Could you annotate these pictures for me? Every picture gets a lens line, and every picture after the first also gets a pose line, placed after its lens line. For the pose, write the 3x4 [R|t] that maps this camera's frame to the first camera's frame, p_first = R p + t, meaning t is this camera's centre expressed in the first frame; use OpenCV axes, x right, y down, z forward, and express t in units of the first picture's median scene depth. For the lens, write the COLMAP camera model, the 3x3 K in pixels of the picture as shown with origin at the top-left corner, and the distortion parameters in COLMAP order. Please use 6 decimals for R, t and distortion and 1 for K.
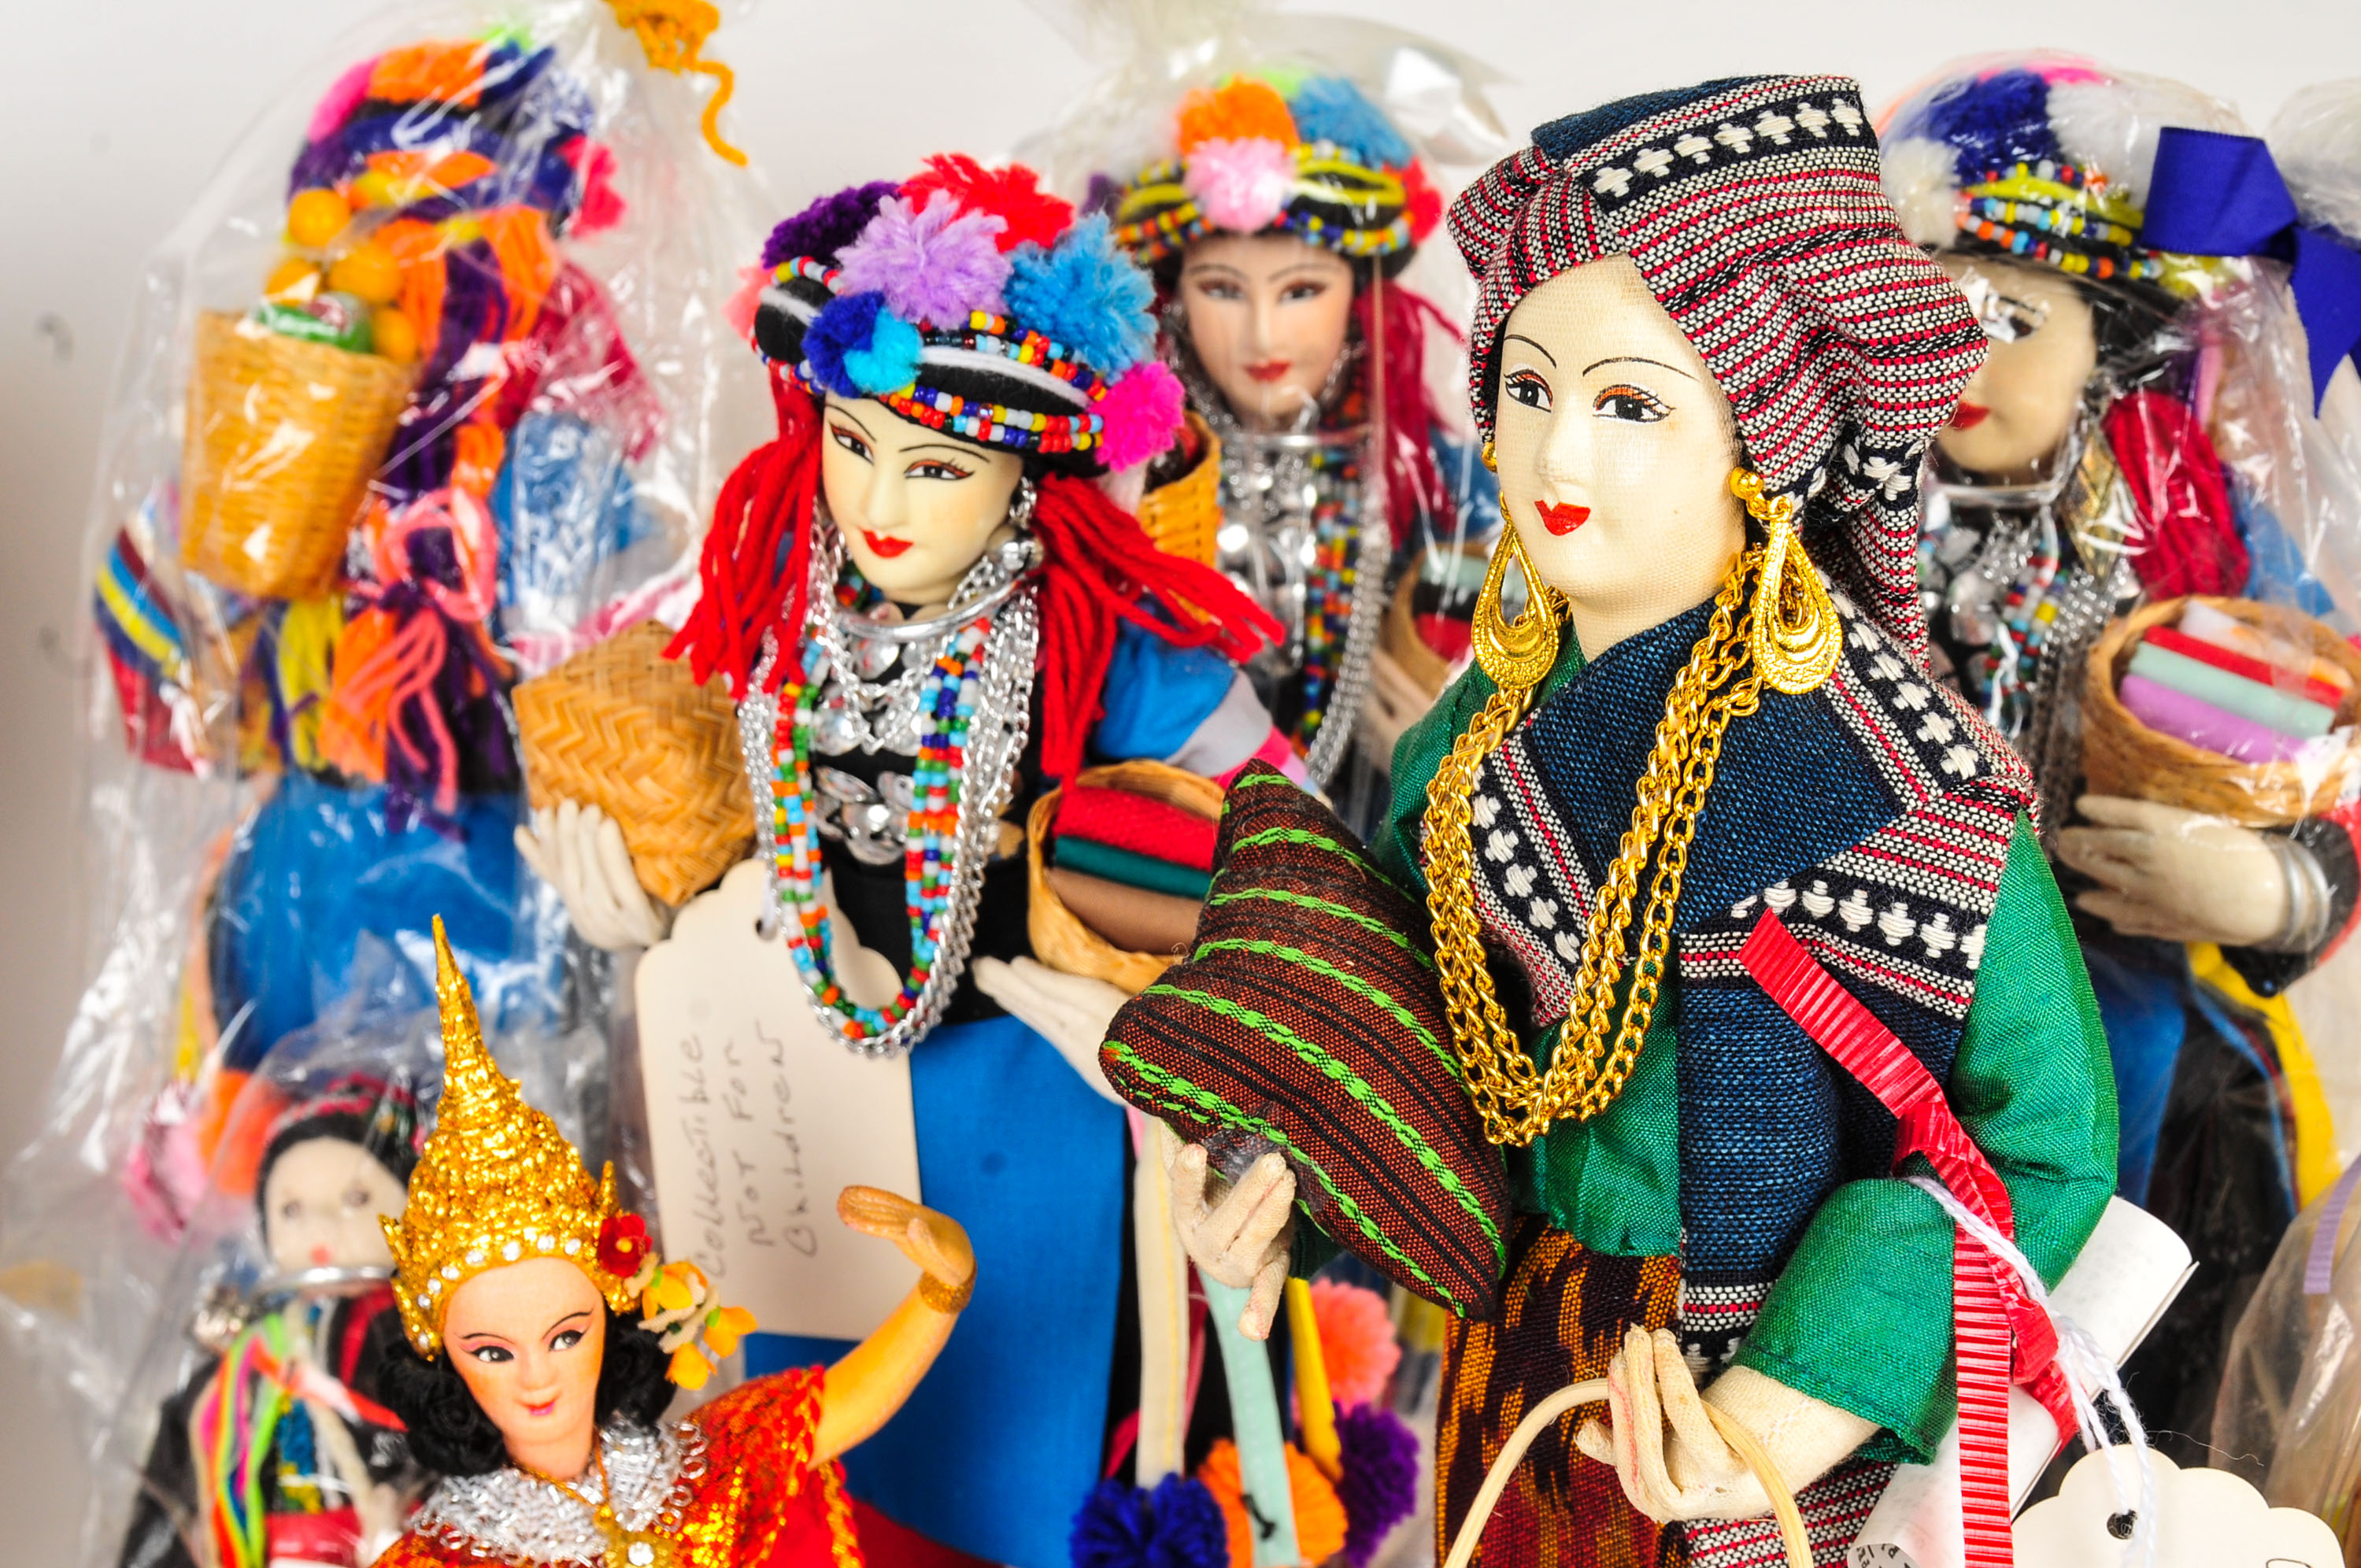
lens RADIAL K [[4299.9, 0, 1180.5], [0, 4299.9, 784.0], [0, 0, 1]] dist [-0.063687, 0.091980]
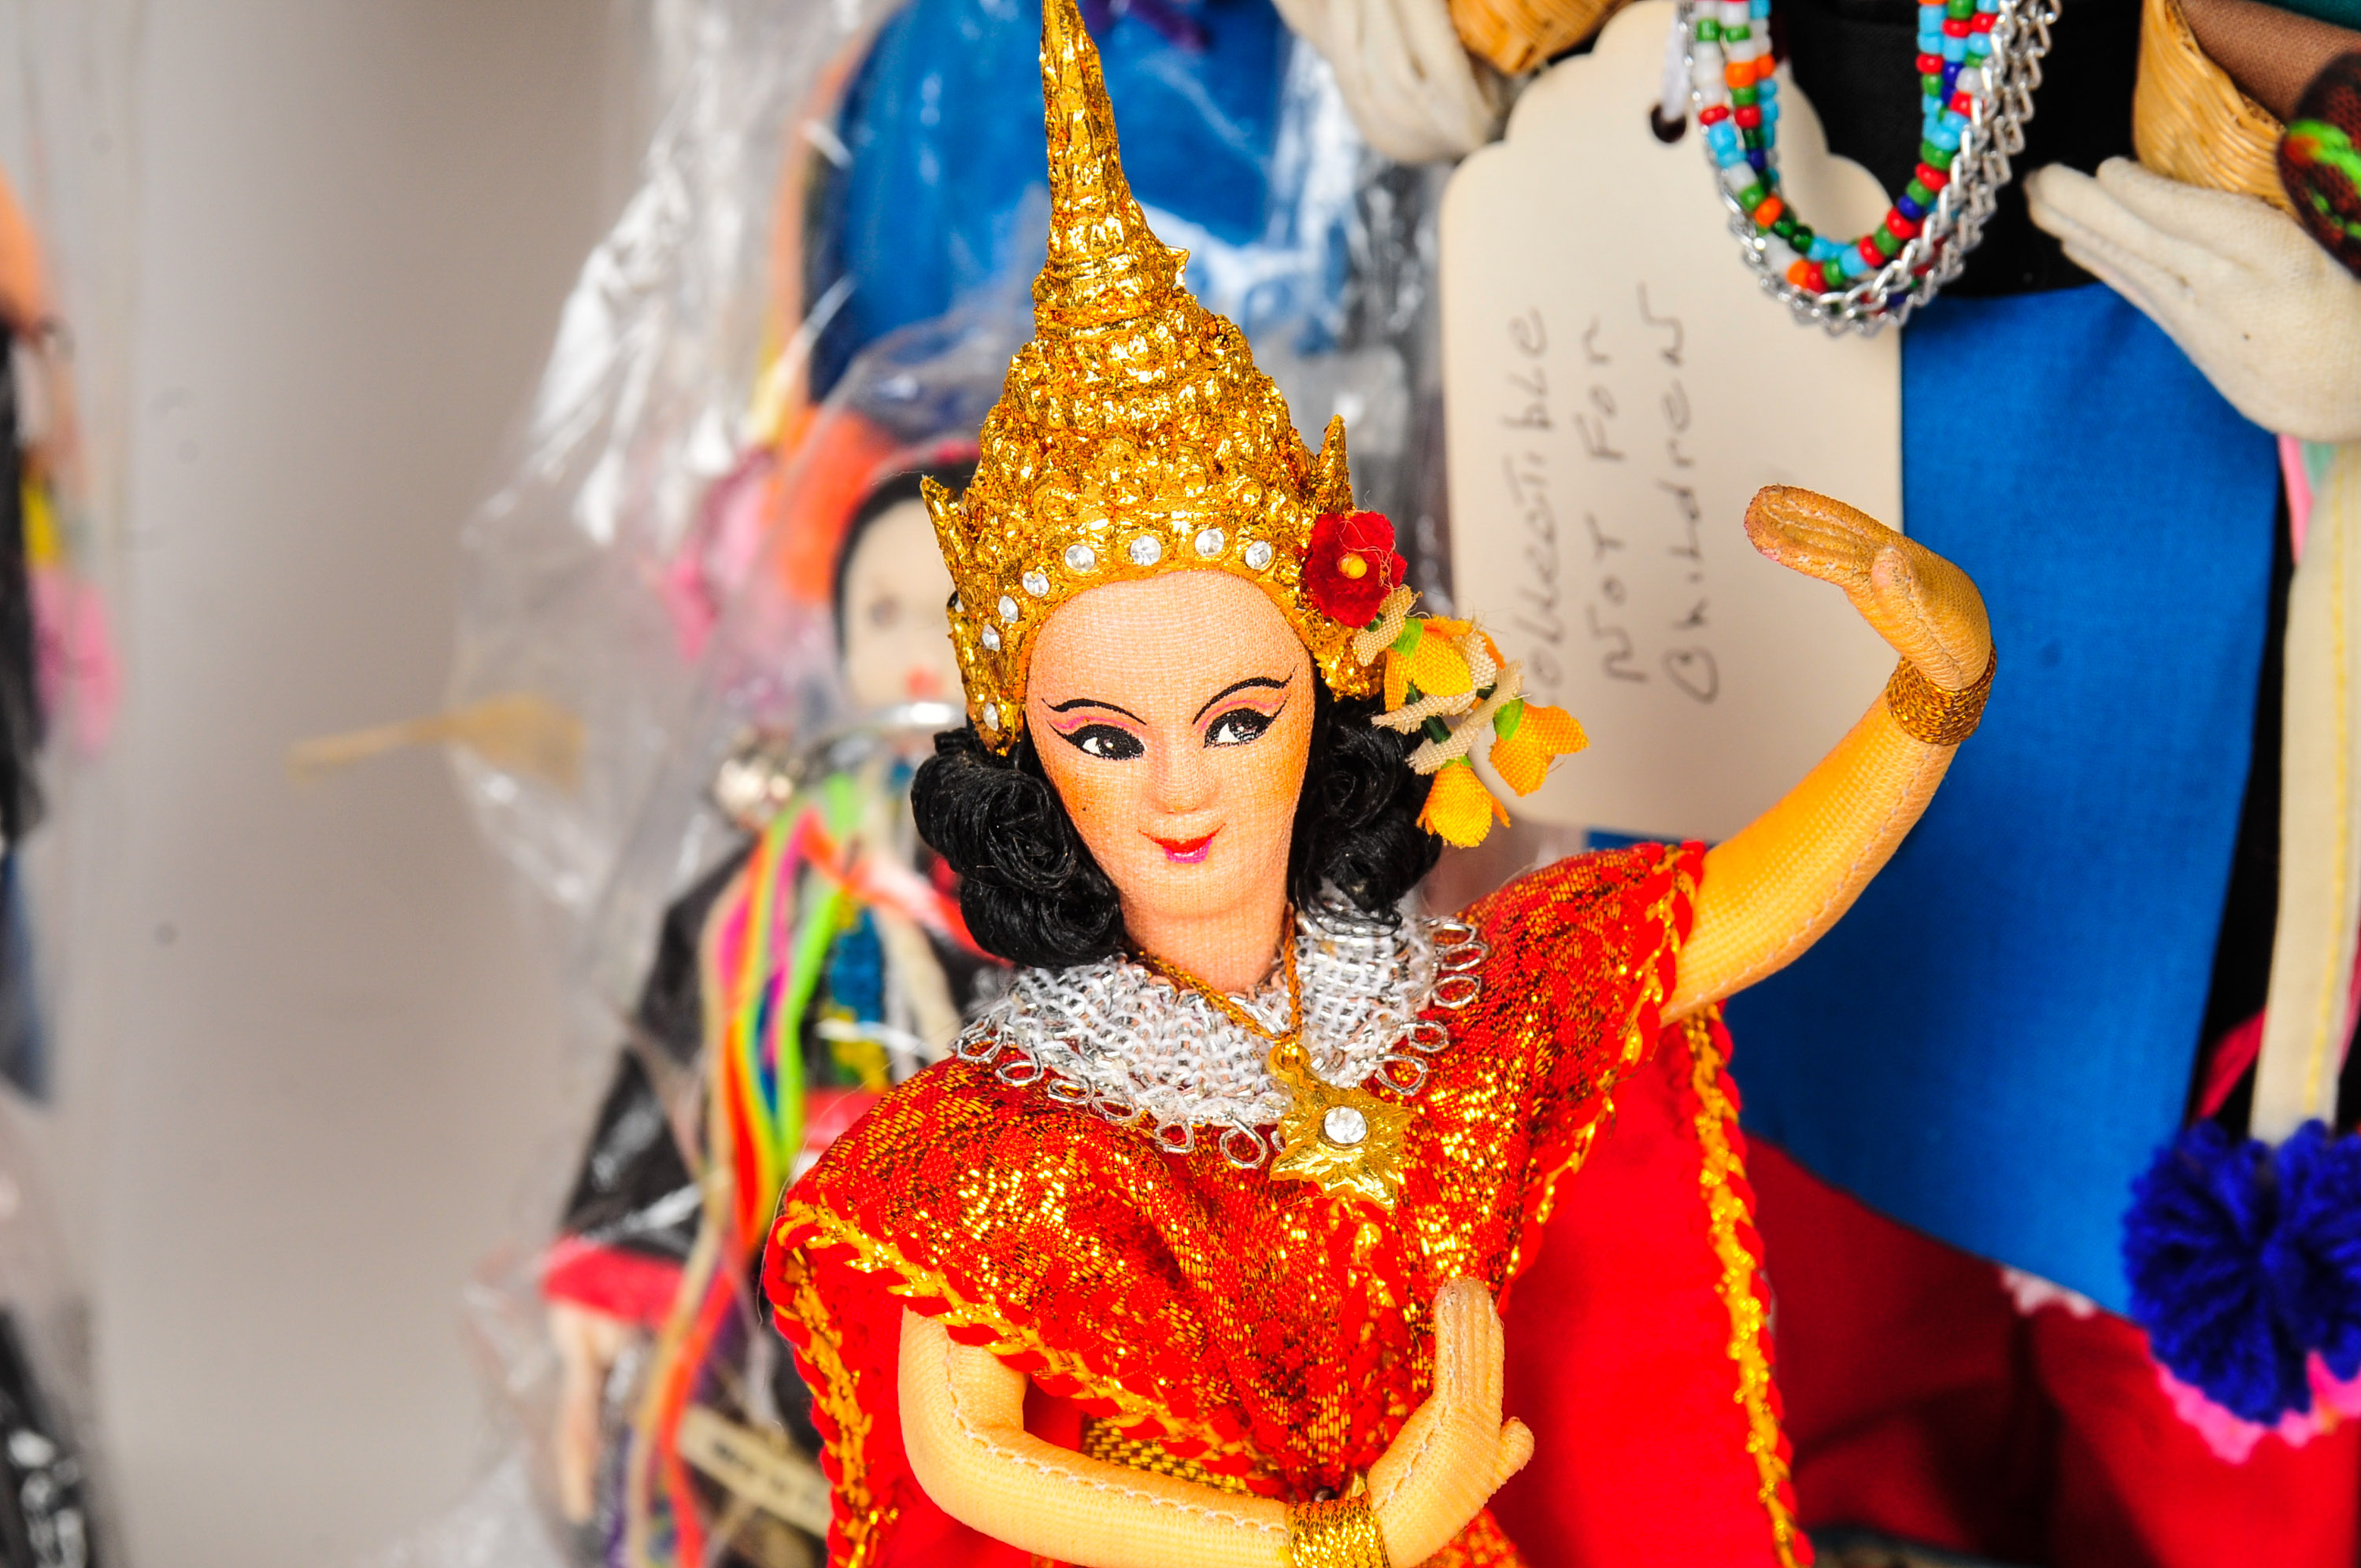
lens RADIAL K [[5379.3, 0, 1121.3], [0, 5379.3, 779.4], [0, 0, 1]] dist [0.011791, 0.427420]
pose [[0.975277, 0.075056, -0.207850, -0.012450], [-0.063045, 0.995967, 0.063830, 0.088695], [0.211802, -0.049148, 0.976076, 0.304525]]
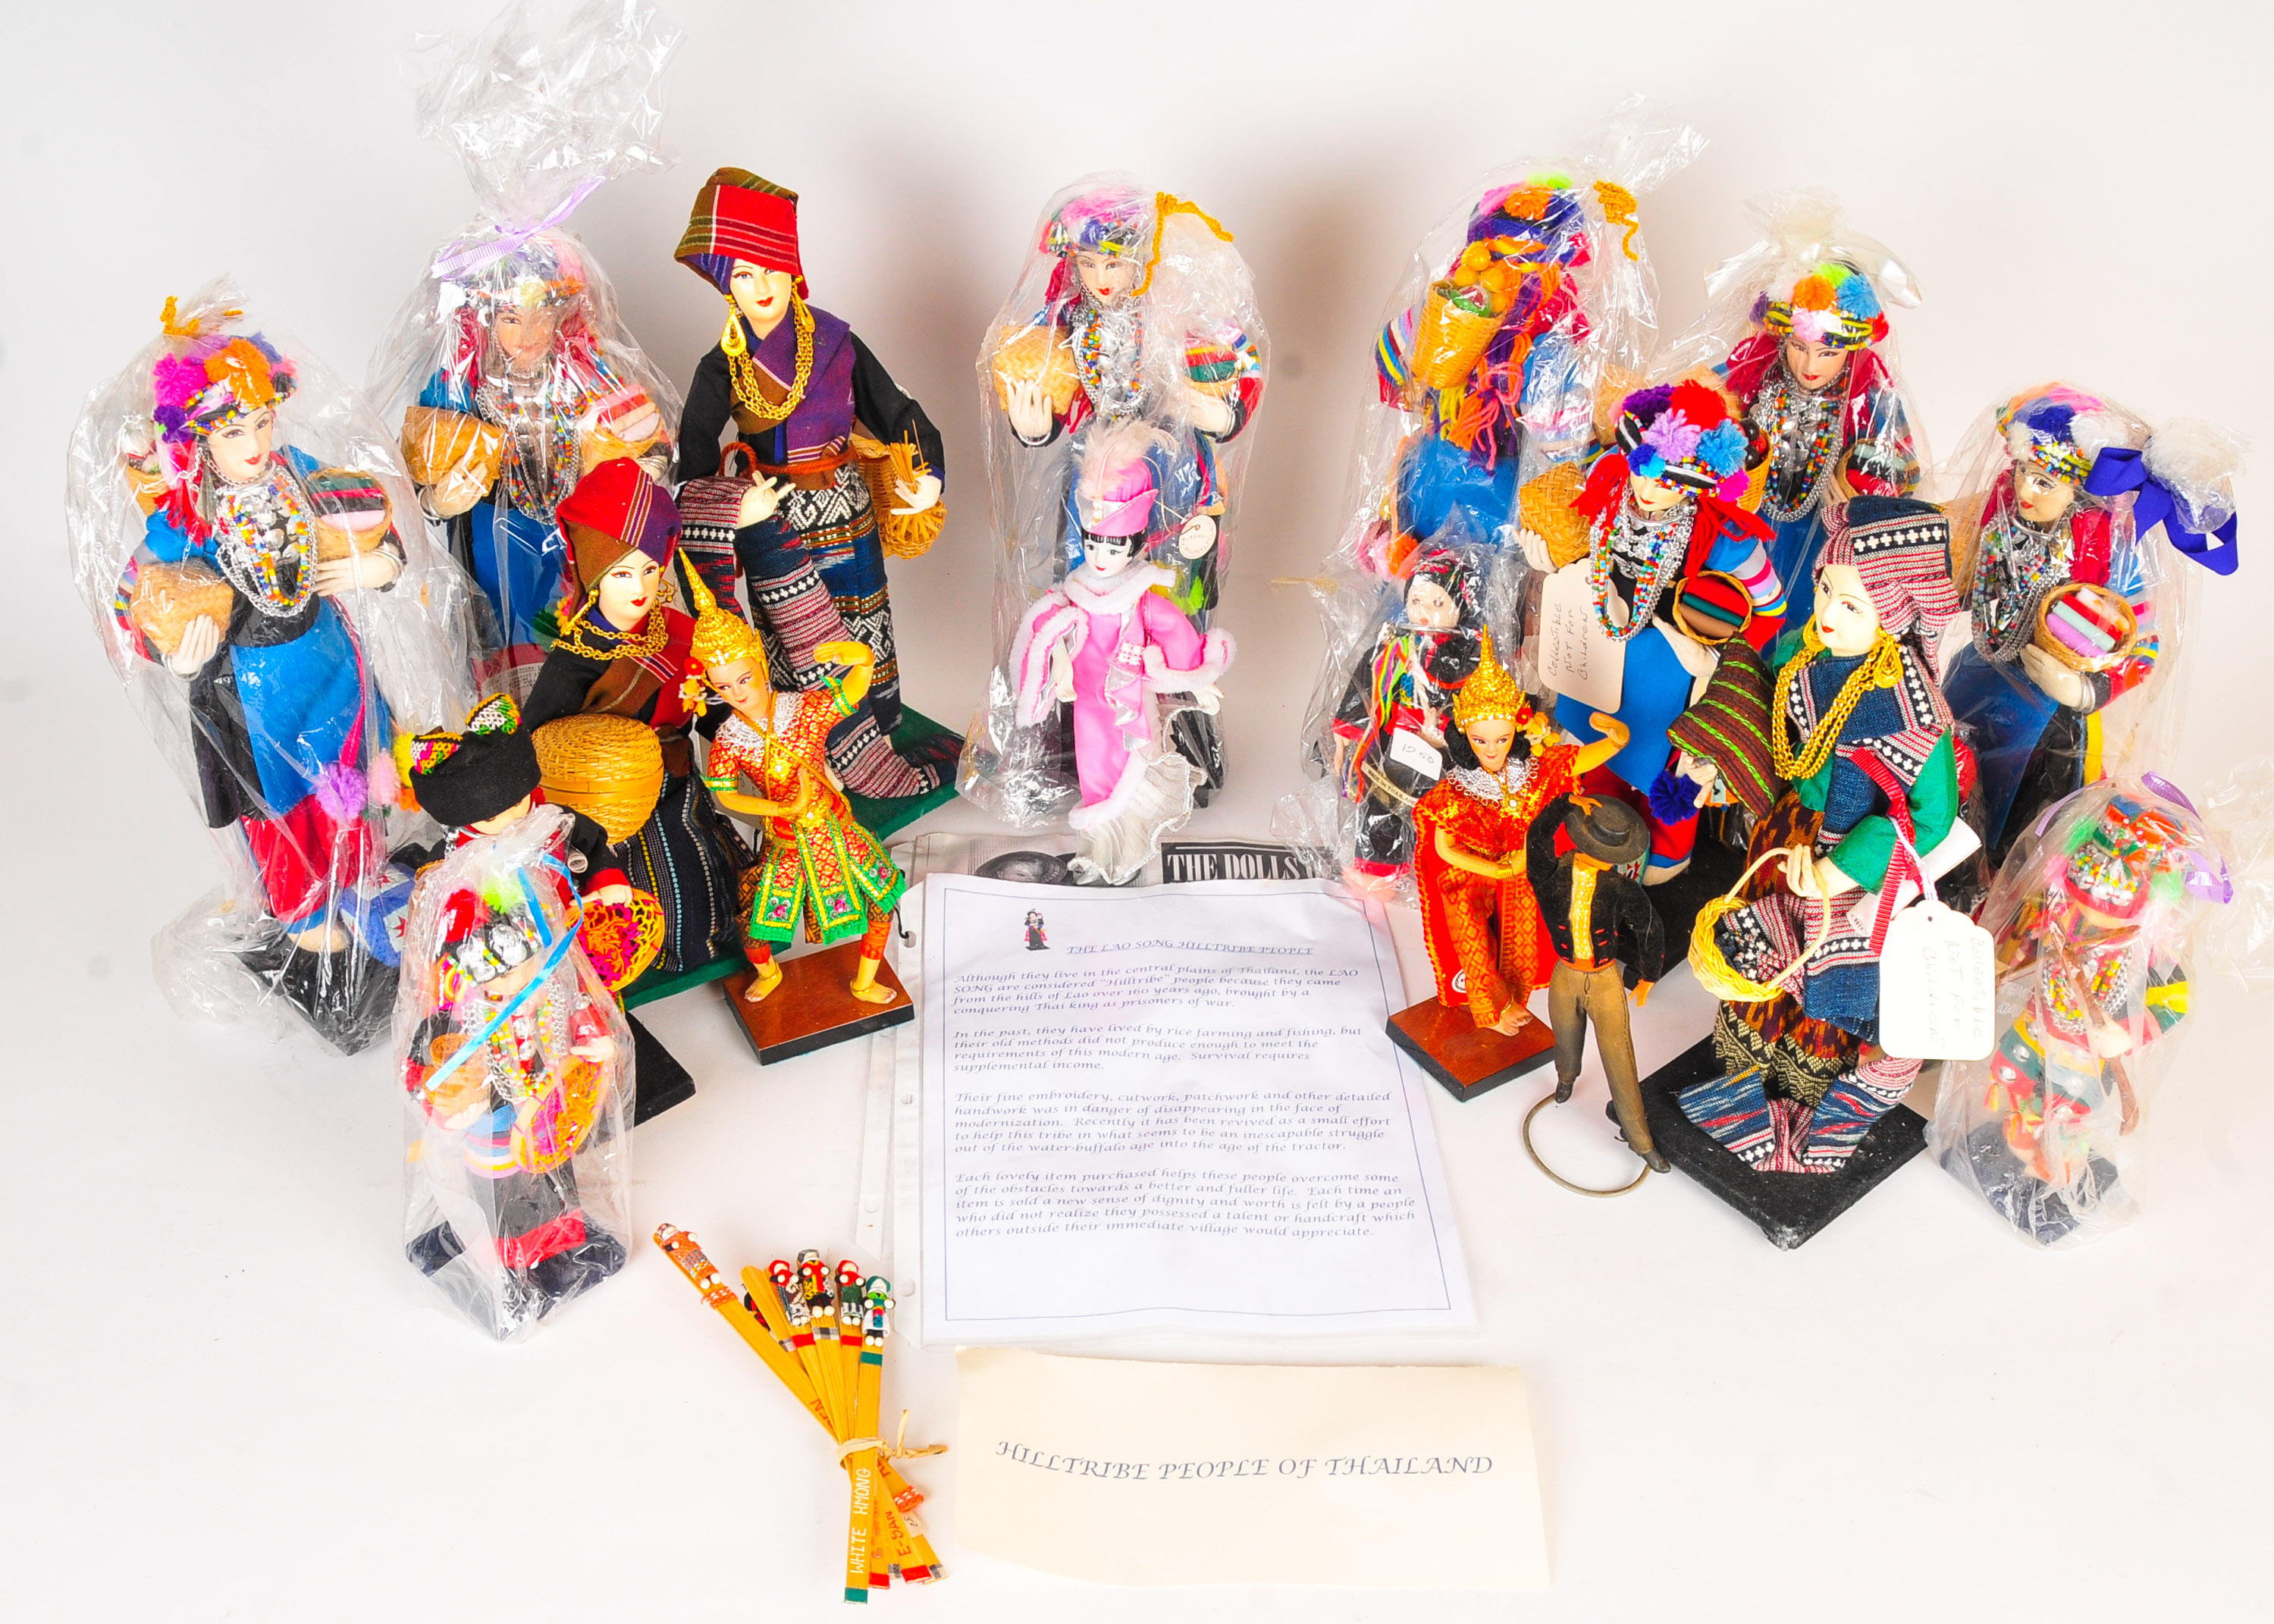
lens RADIAL K [[2536.0, 0, 1136.5], [0, 2536.0, 928.9], [0, 0, 1]] dist [0.001043, -0.294904]
pose [[0.952919, 0.213913, -0.214909, 0.039934], [-0.102180, 0.893828, 0.436613, -0.546416], [0.285489, -0.394098, 0.873603, -0.826340]]
